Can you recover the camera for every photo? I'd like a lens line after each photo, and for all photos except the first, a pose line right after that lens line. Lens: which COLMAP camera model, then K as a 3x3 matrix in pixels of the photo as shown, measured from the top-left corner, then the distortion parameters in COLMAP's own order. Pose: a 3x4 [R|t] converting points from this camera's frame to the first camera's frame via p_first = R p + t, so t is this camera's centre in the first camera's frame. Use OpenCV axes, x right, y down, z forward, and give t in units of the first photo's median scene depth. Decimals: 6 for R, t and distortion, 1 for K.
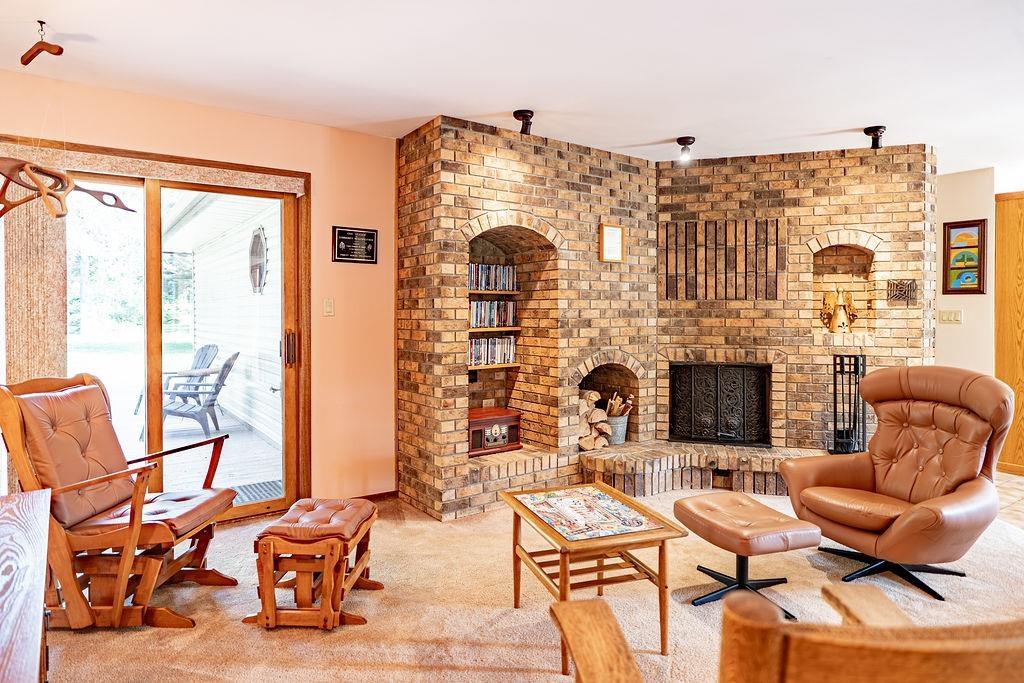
lens RADIAL K [[630.6, 0, 513.0], [0, 630.6, 311.2], [0, 0, 1]] dist [-0.004792, 0.003057]
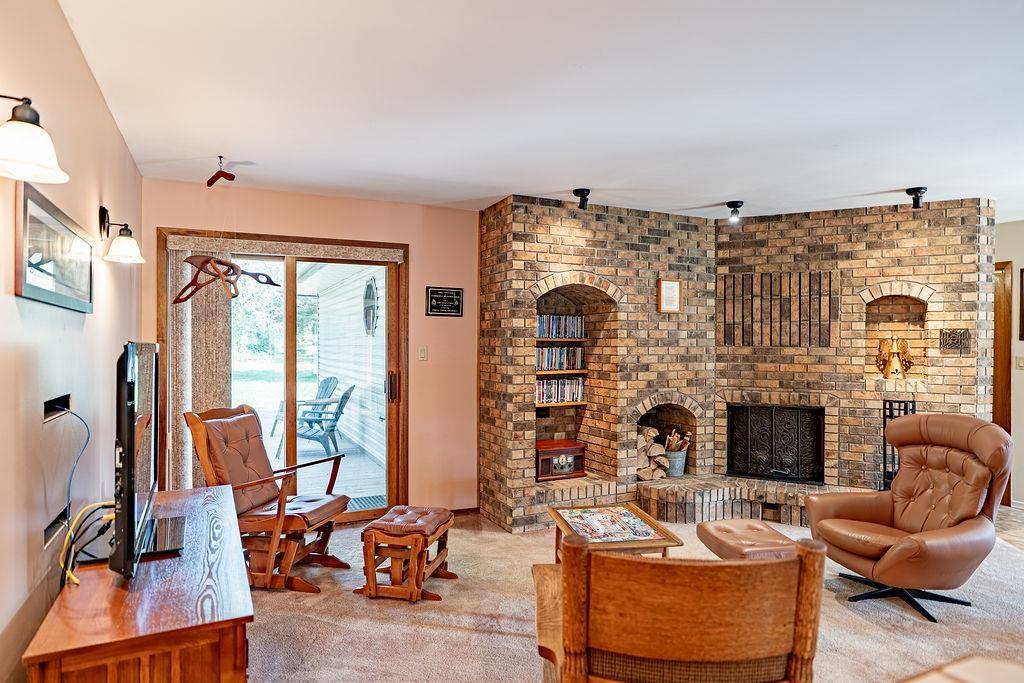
lens RADIAL K [[638.6, 0, 512.0], [0, 638.6, 341.5], [0, 0, 1]] dist [-0.002638, 0.000238]
pose [[0.985148, 0.004632, -0.171643, 0.078213], [-0.004557, 0.999989, 0.000832, -0.027244], [0.171645, -0.000037, 0.985159, -0.163701]]
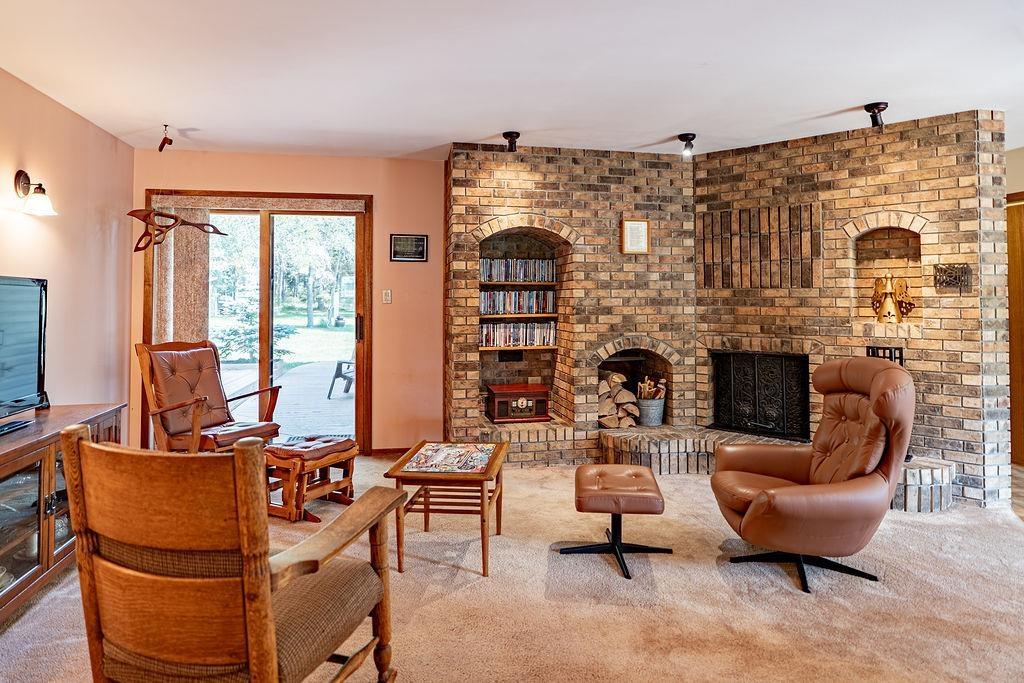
lens RADIAL K [[633.9, 0, 513.8], [0, 633.9, 277.1], [0, 0, 1]] dist [-0.004459, -0.000039]
pose [[0.910835, -0.015317, -0.412487, 0.423017], [0.000872, 0.999380, -0.035185, -0.000626], [0.412770, 0.031688, 0.910284, -0.069077]]
